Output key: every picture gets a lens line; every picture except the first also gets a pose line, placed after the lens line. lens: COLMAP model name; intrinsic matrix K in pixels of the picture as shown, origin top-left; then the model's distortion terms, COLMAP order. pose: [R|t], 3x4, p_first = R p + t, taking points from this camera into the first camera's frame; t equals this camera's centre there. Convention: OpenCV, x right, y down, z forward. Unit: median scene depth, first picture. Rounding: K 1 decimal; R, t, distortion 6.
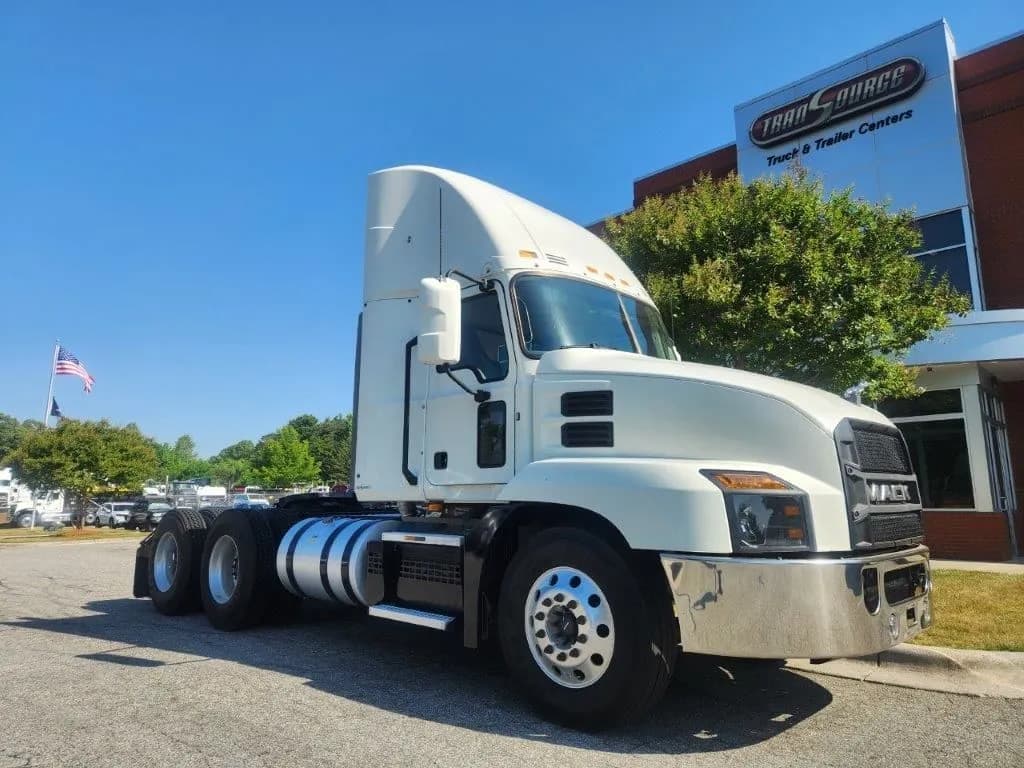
lens RADIAL K [[705.0, 0, 490.6], [0, 705.0, 379.7], [0, 0, 1]] dist [0.040311, -0.029691]
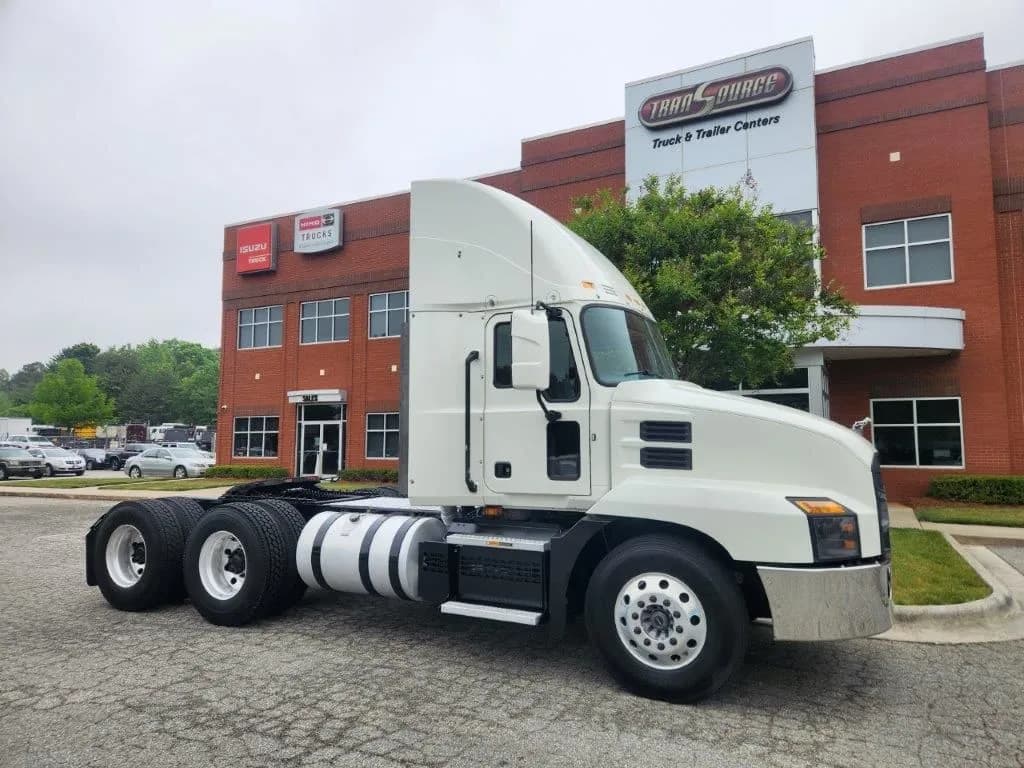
lens RADIAL K [[705.0, 0, 514.8], [0, 705.0, 386.2], [0, 0, 1]] dist [0.040311, -0.029691]
pose [[0.955029, 0.025053, 0.295452, -0.296163], [-0.052808, 0.994865, 0.086338, -0.081669], [-0.291771, -0.098058, 0.951448, -0.015120]]
